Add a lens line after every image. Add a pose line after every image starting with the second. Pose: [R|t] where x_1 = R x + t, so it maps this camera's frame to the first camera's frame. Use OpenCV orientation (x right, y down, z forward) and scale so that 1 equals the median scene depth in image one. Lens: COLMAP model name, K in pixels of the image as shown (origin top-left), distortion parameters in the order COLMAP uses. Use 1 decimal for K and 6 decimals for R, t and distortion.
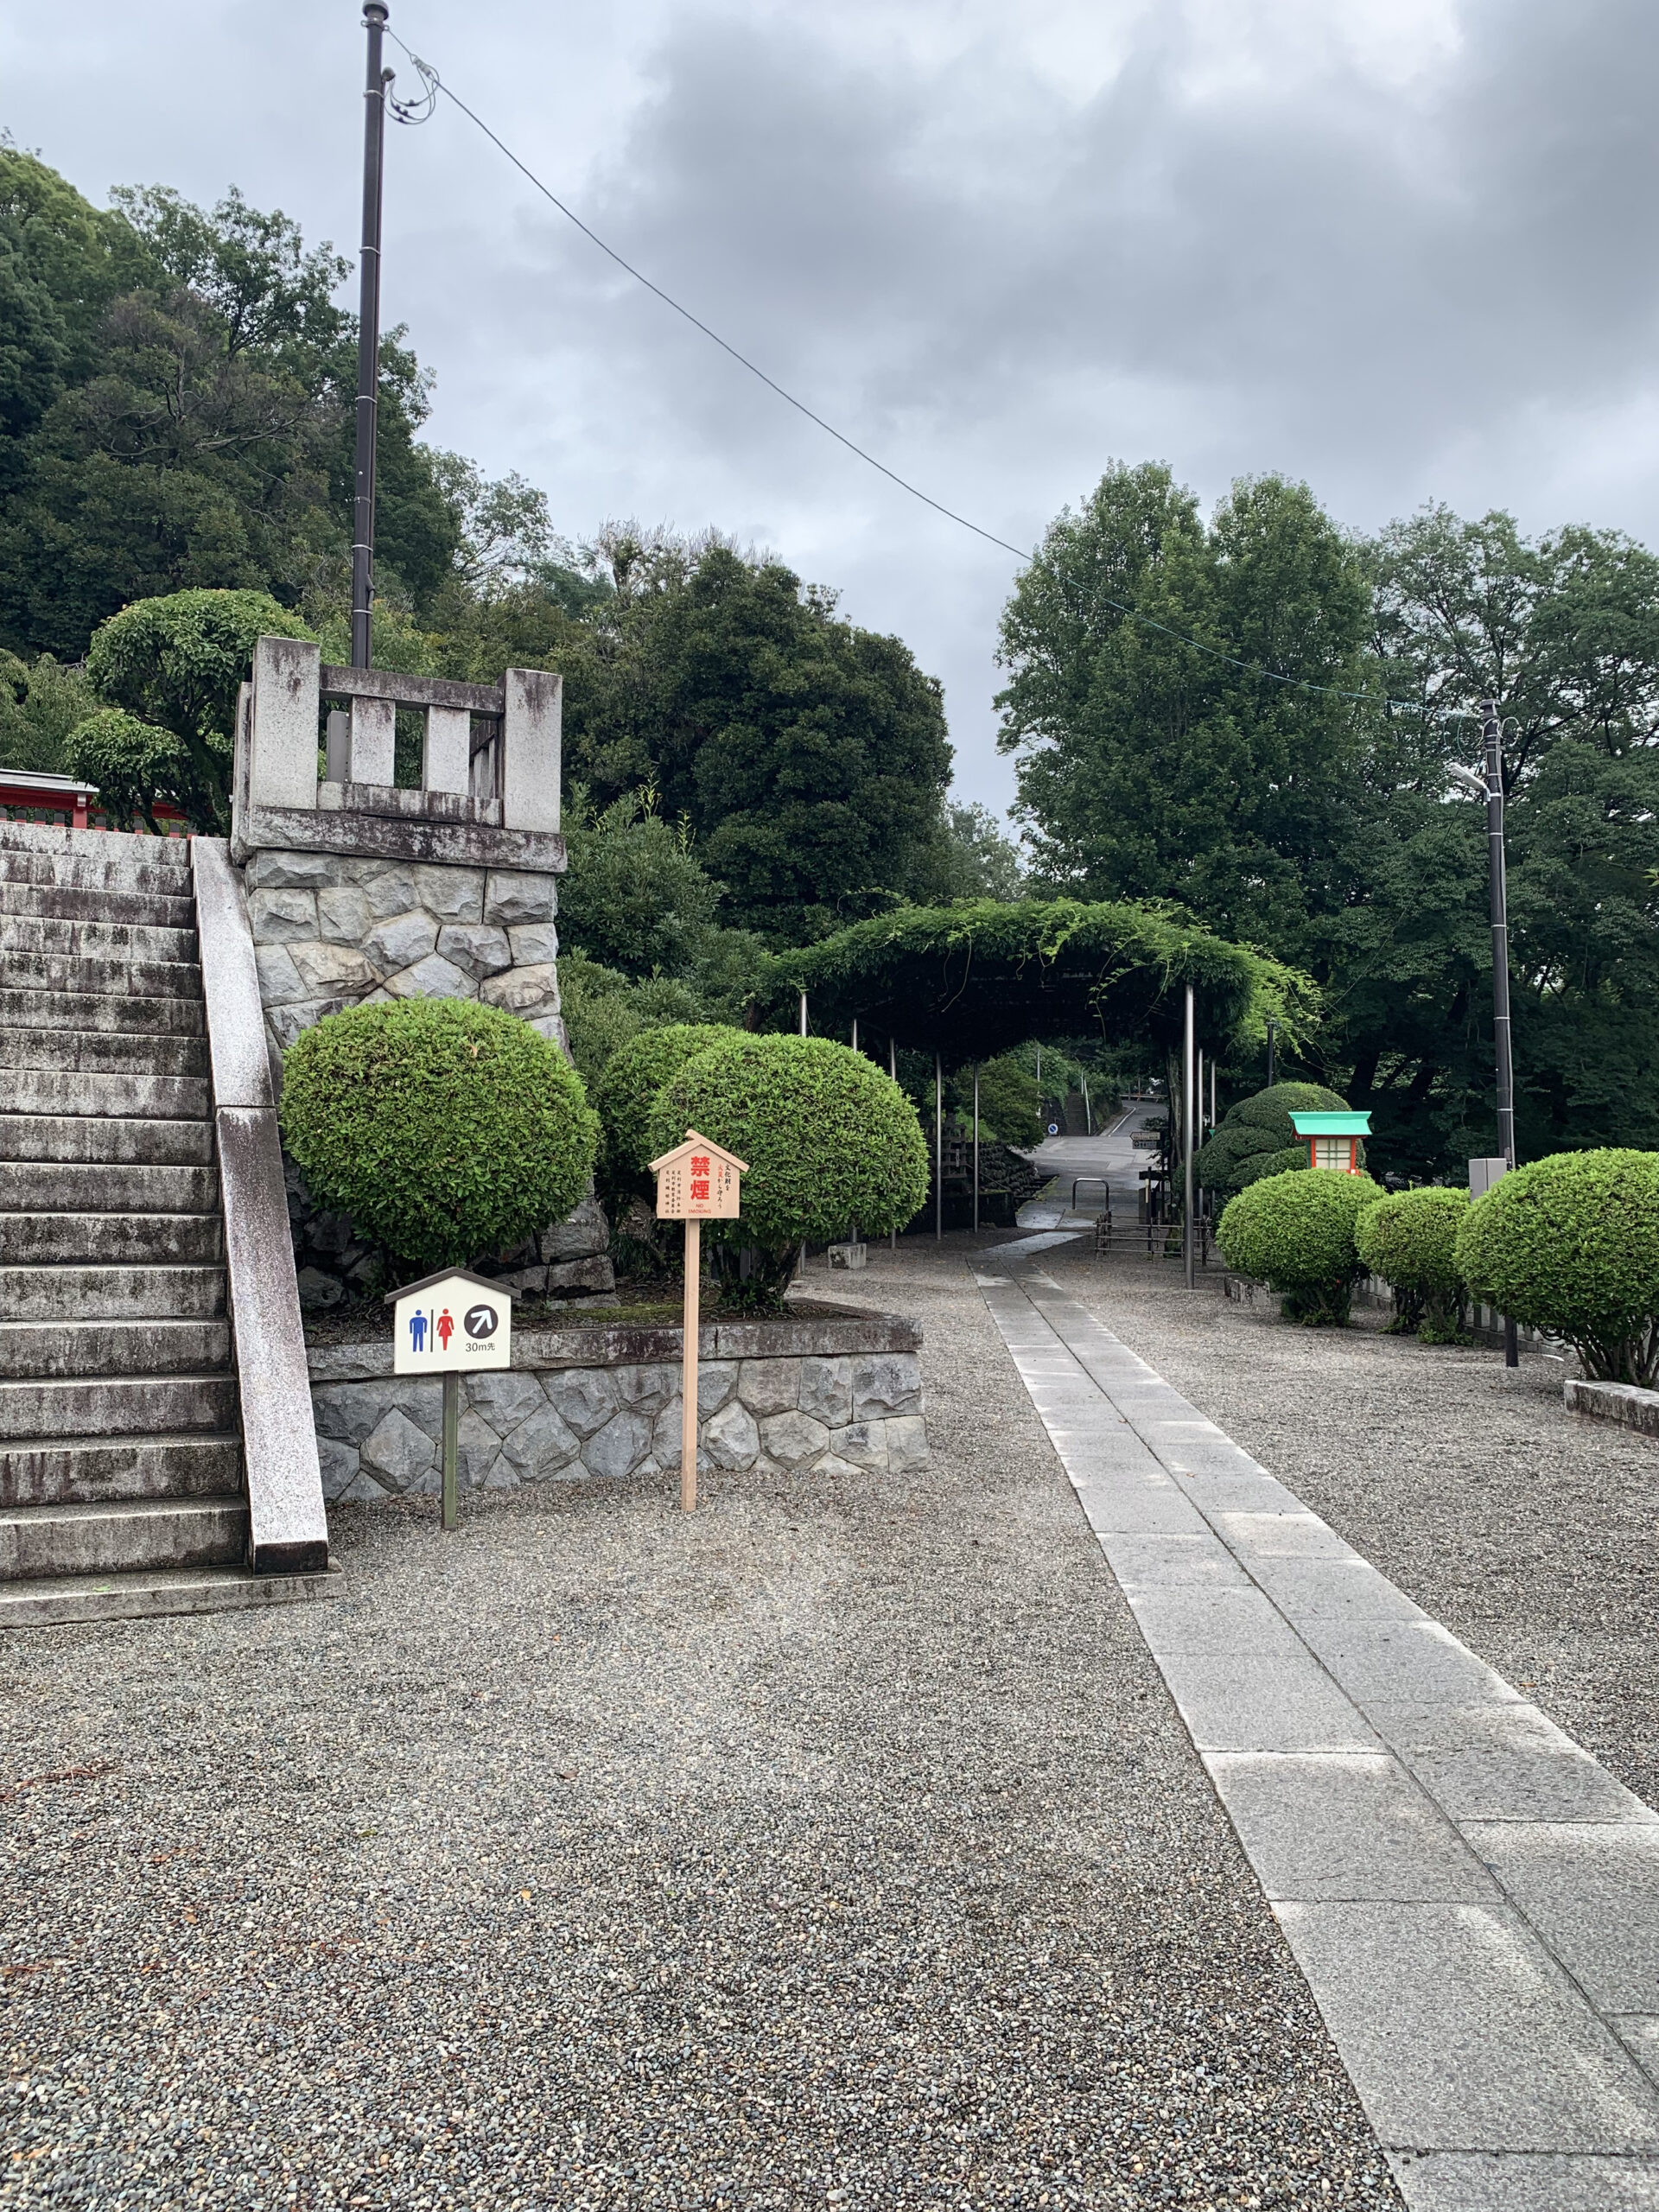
lens RADIAL K [[1690.3, 0, 827.8], [0, 1690.3, 1094.0], [0, 0, 1]] dist [0.032939, -0.049076]
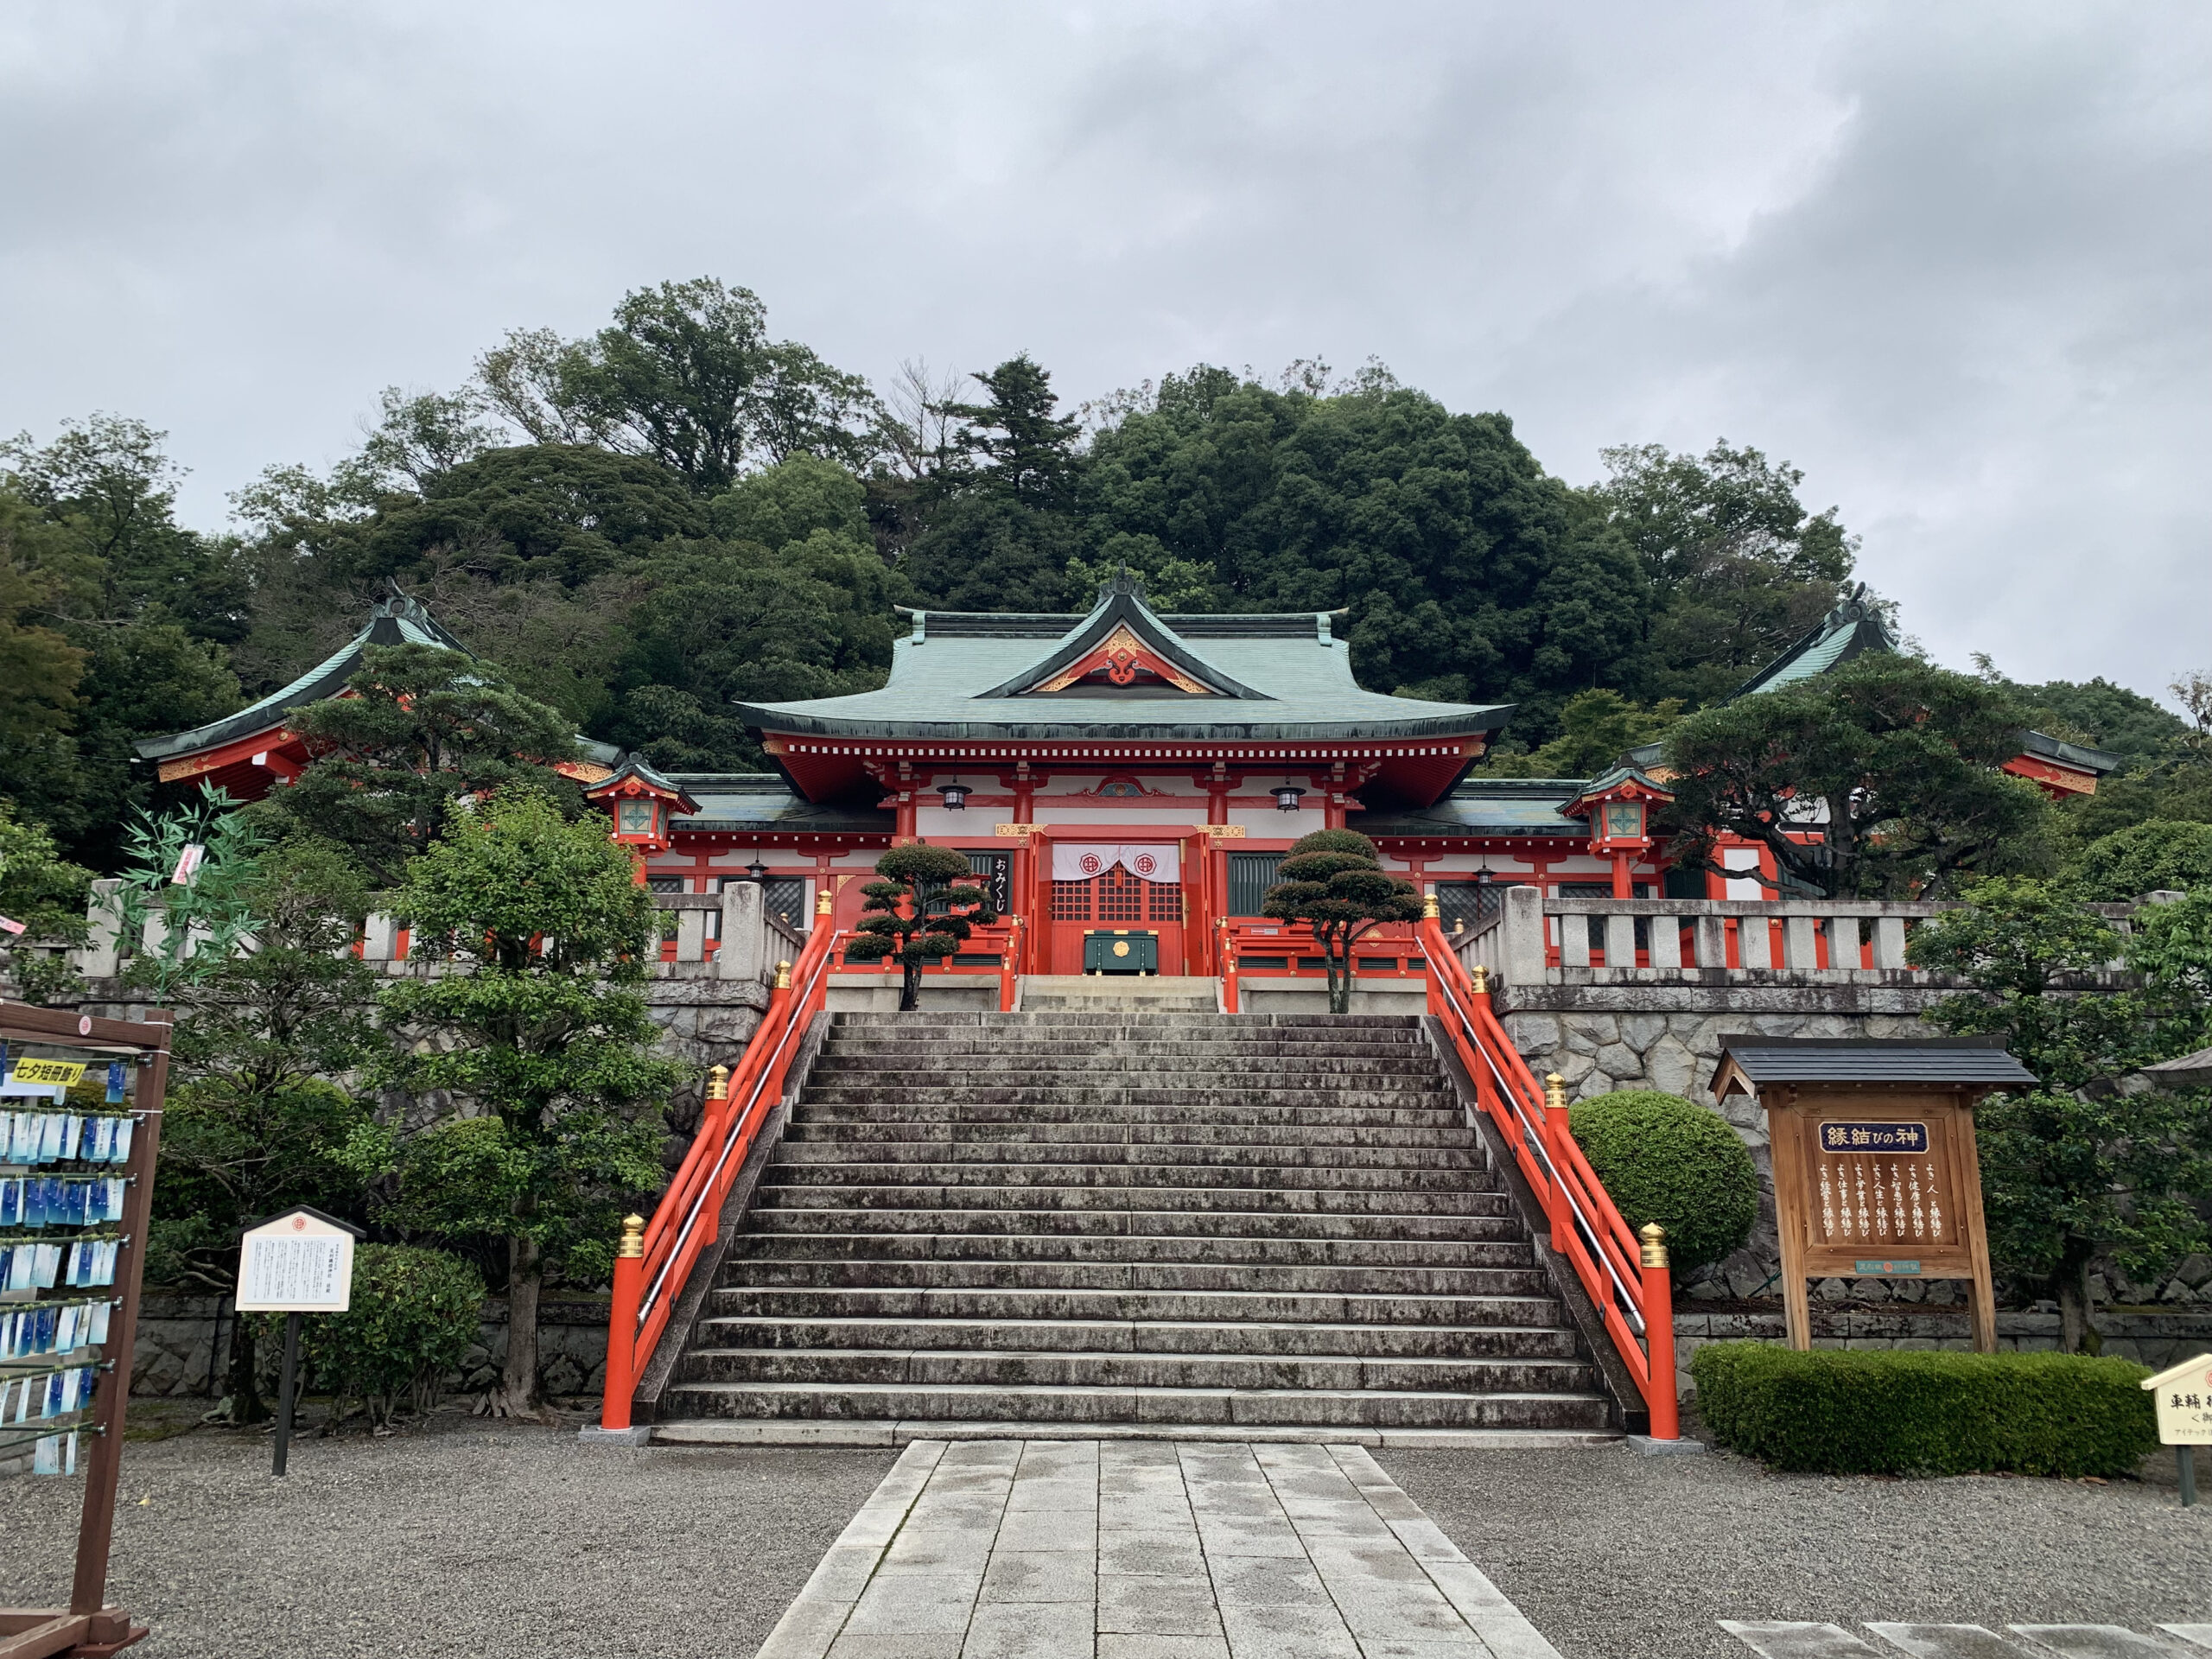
lens RADIAL K [[1690.3, 0, 1095.4], [0, 1690.3, 813.5], [0, 0, 1]] dist [0.032939, -0.049076]
pose [[0.901248, -0.088565, -0.424156, -0.401033], [0.012431, 0.983771, -0.179000, -0.030379], [0.433126, 0.156050, 0.887722, -0.520857]]
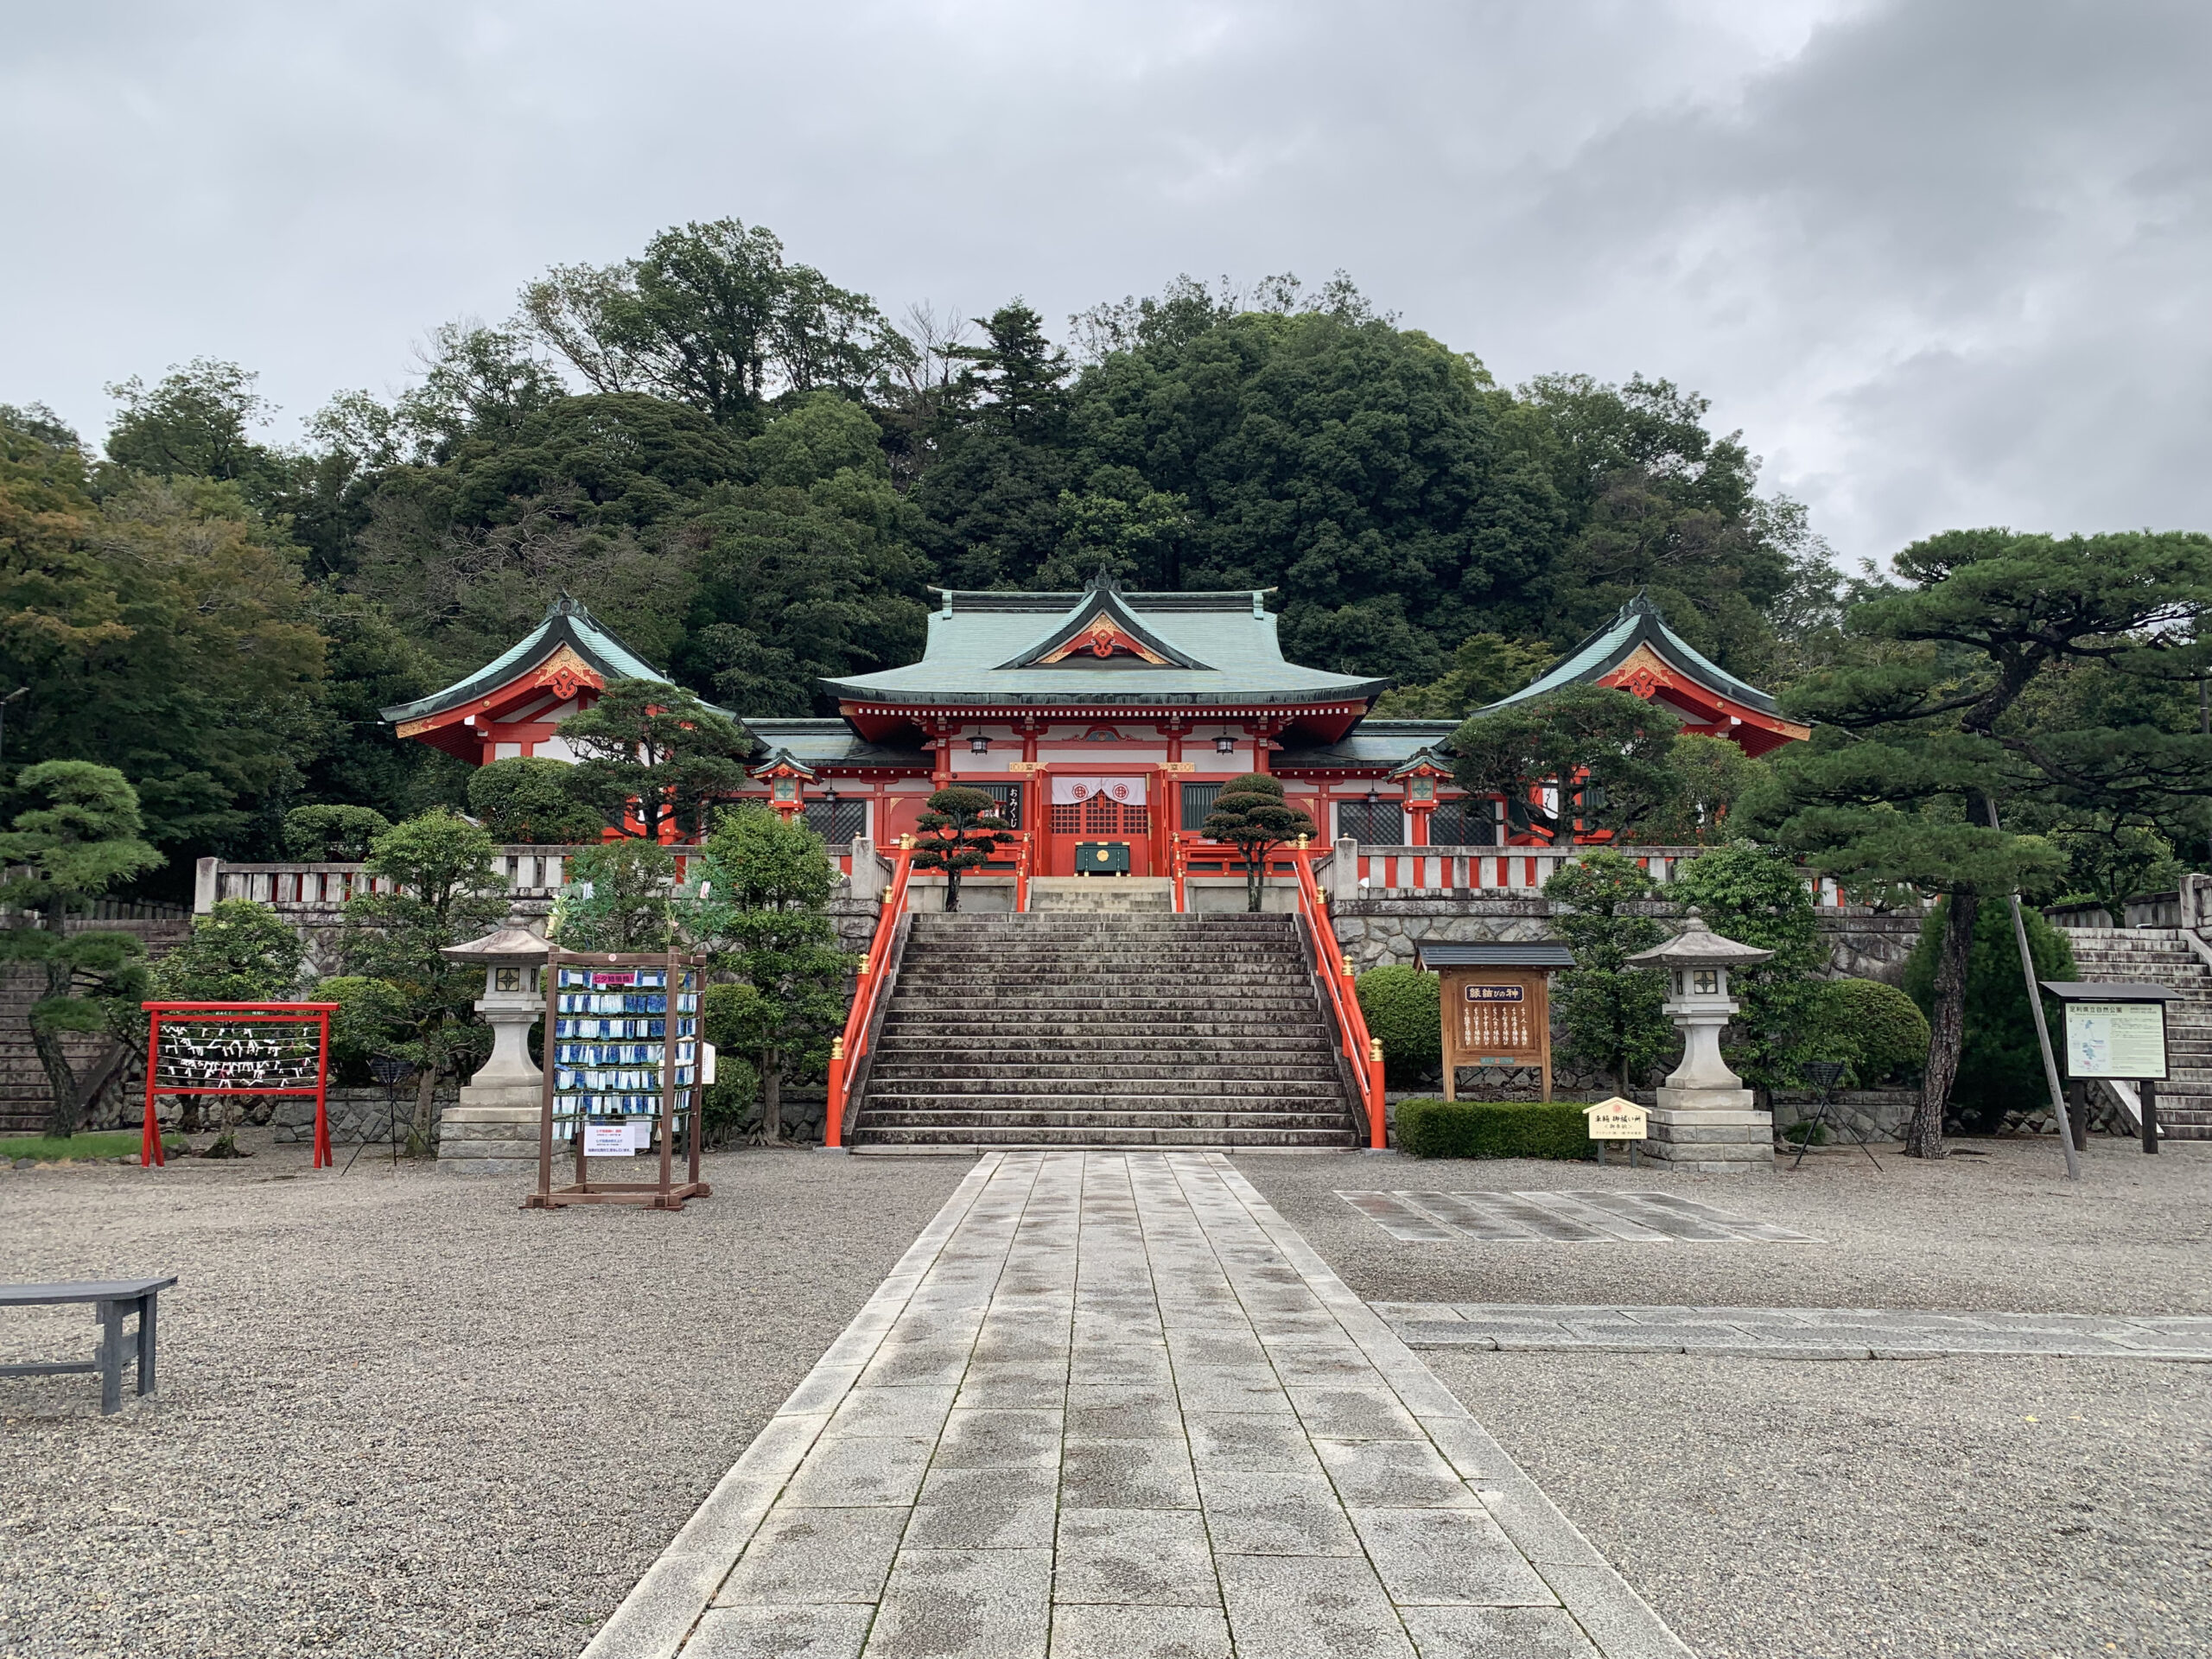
lens RADIAL K [[1690.3, 0, 1090.8], [0, 1690.3, 826.5], [0, 0, 1]] dist [0.032939, -0.049076]
pose [[0.901901, -0.052146, -0.428784, -0.260265], [0.018241, 0.996399, -0.082808, -0.038586], [0.431558, 0.066863, 0.899604, -0.807824]]
